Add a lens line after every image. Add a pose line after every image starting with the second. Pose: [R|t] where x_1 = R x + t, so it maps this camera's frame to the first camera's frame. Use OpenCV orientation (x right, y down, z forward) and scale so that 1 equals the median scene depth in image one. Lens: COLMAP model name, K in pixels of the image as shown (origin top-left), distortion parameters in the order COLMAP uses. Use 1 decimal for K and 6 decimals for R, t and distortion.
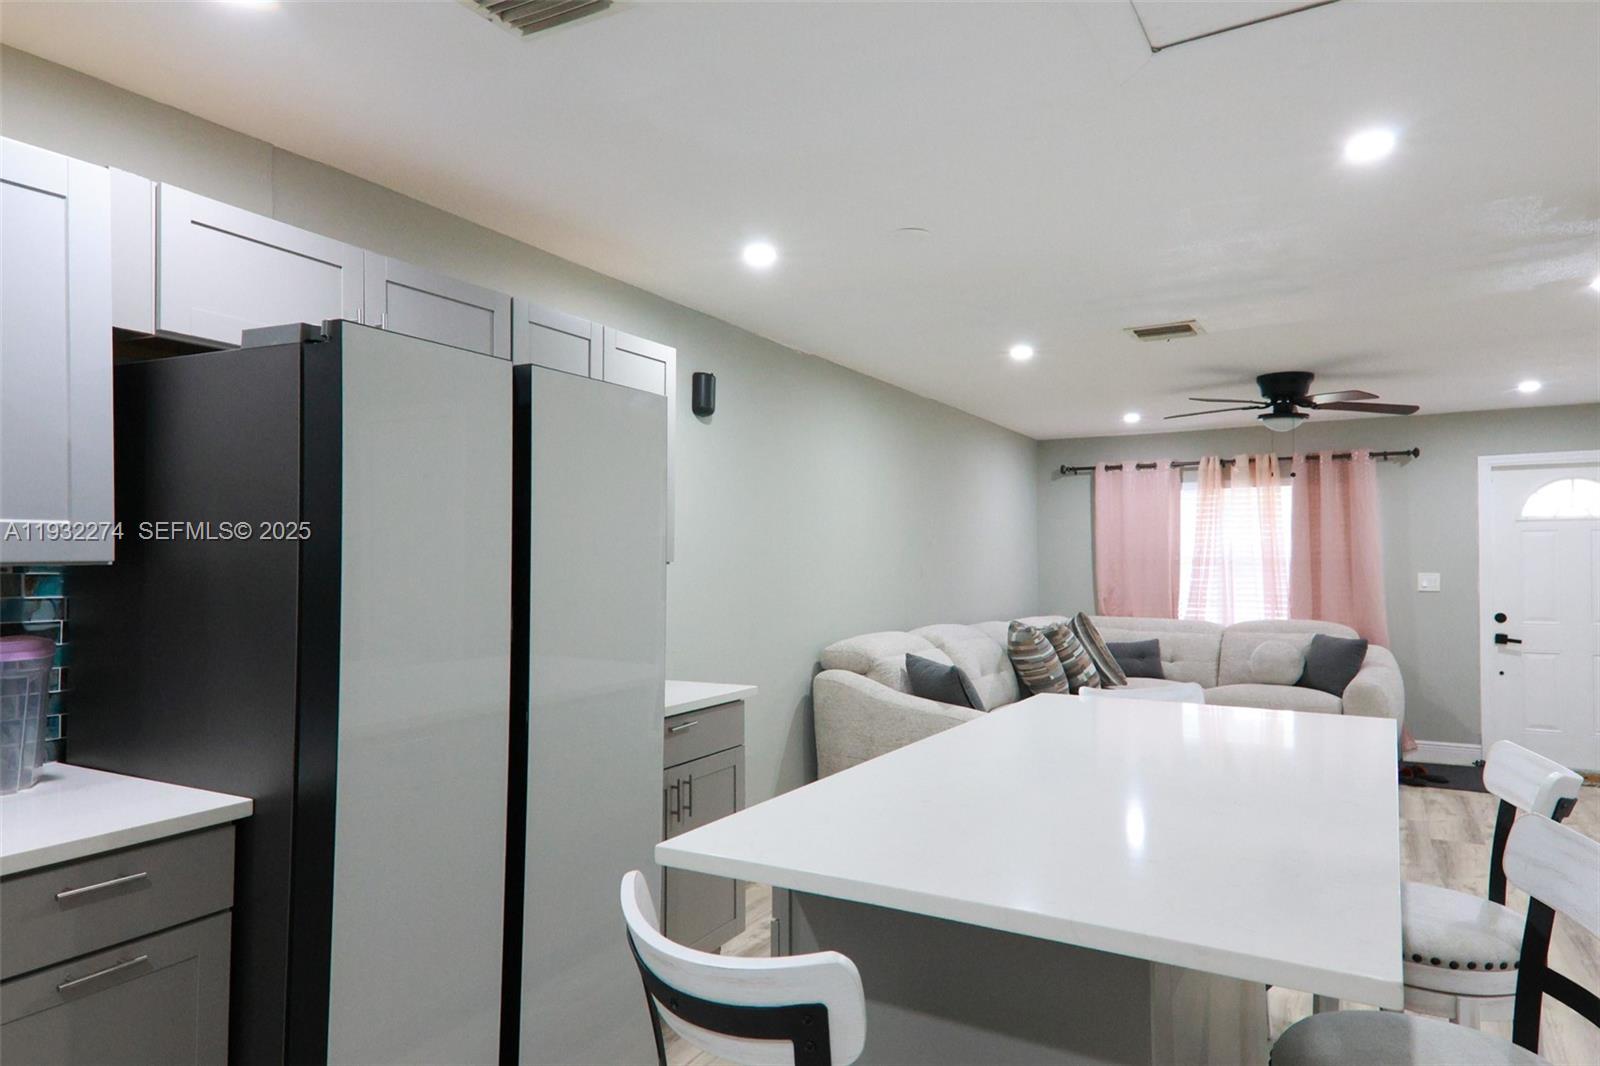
lens RADIAL K [[1030.2, 0, 798.3], [0, 1030.2, 561.6], [0, 0, 1]] dist [0.072640, -0.048381]
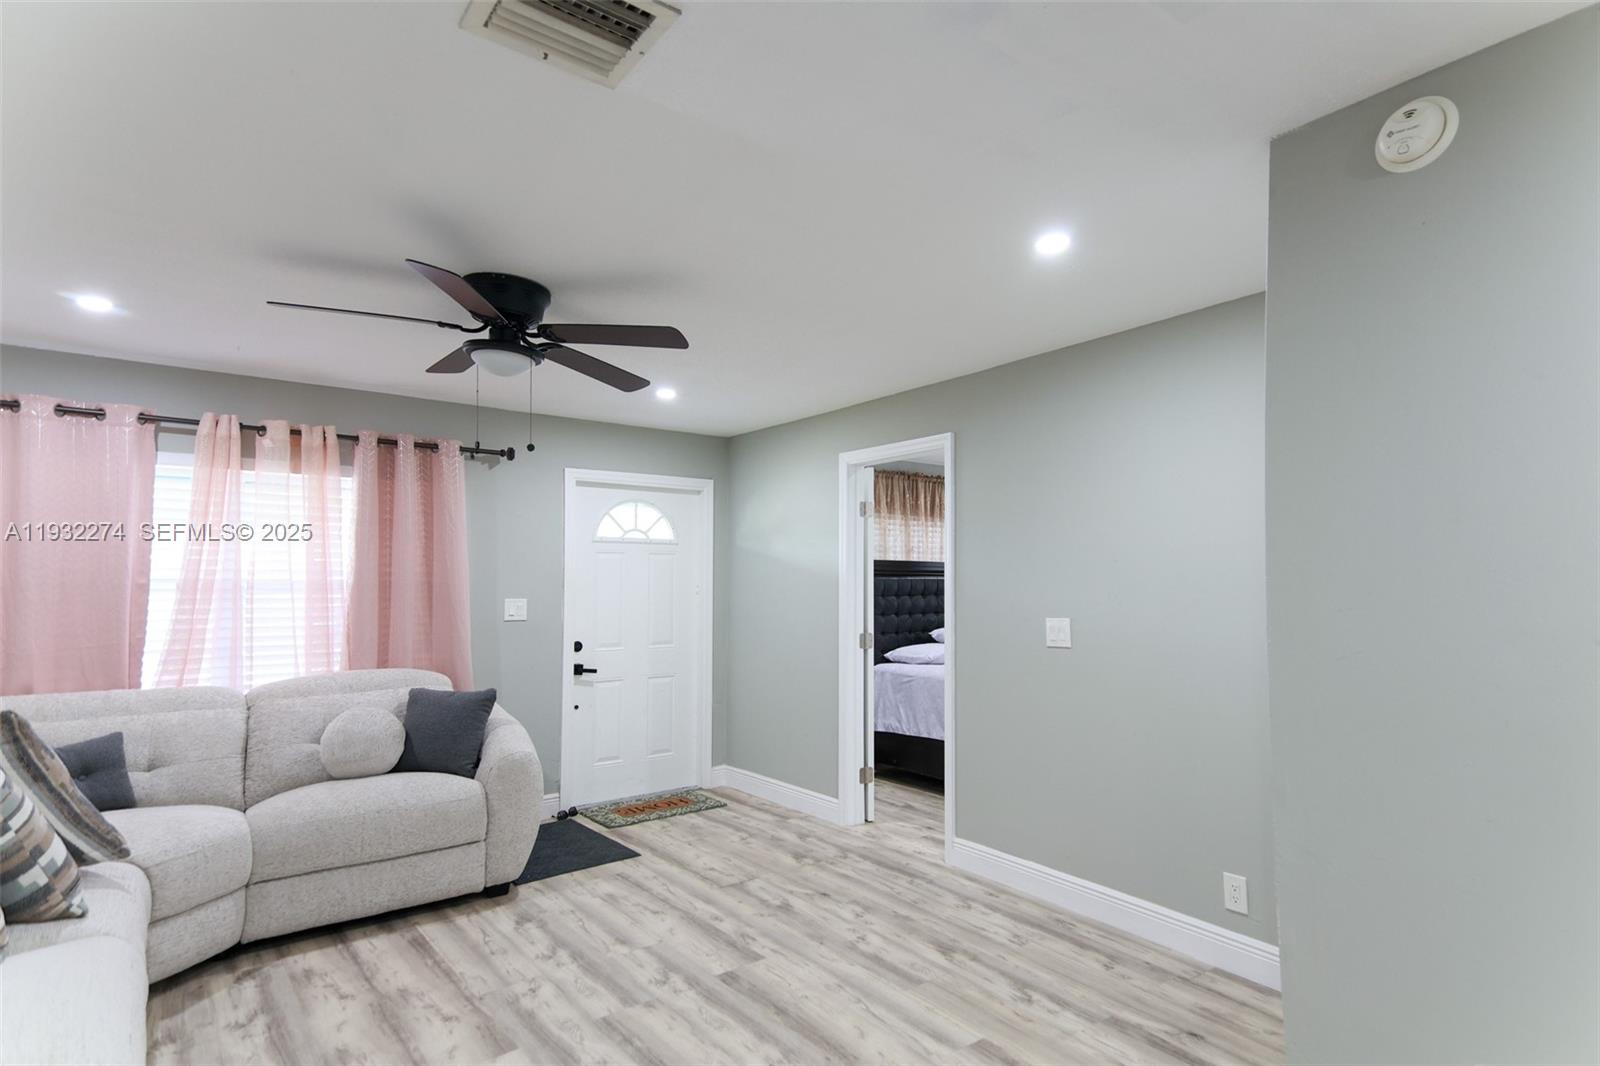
lens RADIAL K [[829.0, 0, 810.1], [0, 829.0, 541.1], [0, 0, 1]] dist [0.055853, -0.001731]
pose [[0.340863, 0.048582, 0.938857, 0.047738], [0.001412, 0.998636, -0.052188, 0.000071], [-0.940112, 0.019115, 0.340329, 0.524648]]
